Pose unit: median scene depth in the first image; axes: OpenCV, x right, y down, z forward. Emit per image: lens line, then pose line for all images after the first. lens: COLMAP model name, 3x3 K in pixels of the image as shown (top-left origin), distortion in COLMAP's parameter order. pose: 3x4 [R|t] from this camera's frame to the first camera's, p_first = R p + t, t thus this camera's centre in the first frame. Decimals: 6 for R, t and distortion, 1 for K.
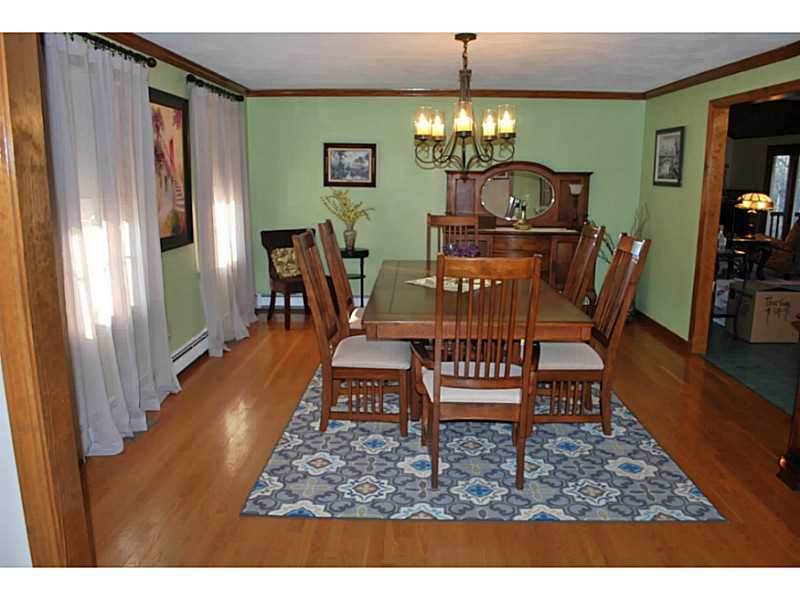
lens RADIAL K [[639.4, 0, 400.0], [0, 639.4, 300.0], [0, 0, 1]] dist [-0.100747, 0.003988]
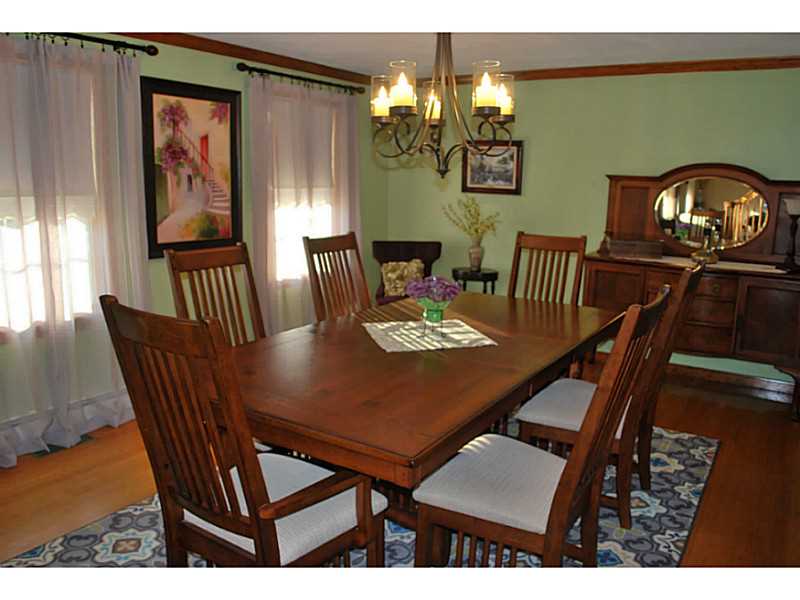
lens RADIAL K [[661.3, 0, 399.3], [0, 661.3, 272.7], [0, 0, 1]] dist [-0.048791, -0.002334]
pose [[0.855840, 0.088068, -0.509689, 0.263298], [-0.115084, 0.993120, -0.021643, -0.046620], [0.504276, 0.077180, 0.860087, 0.227872]]
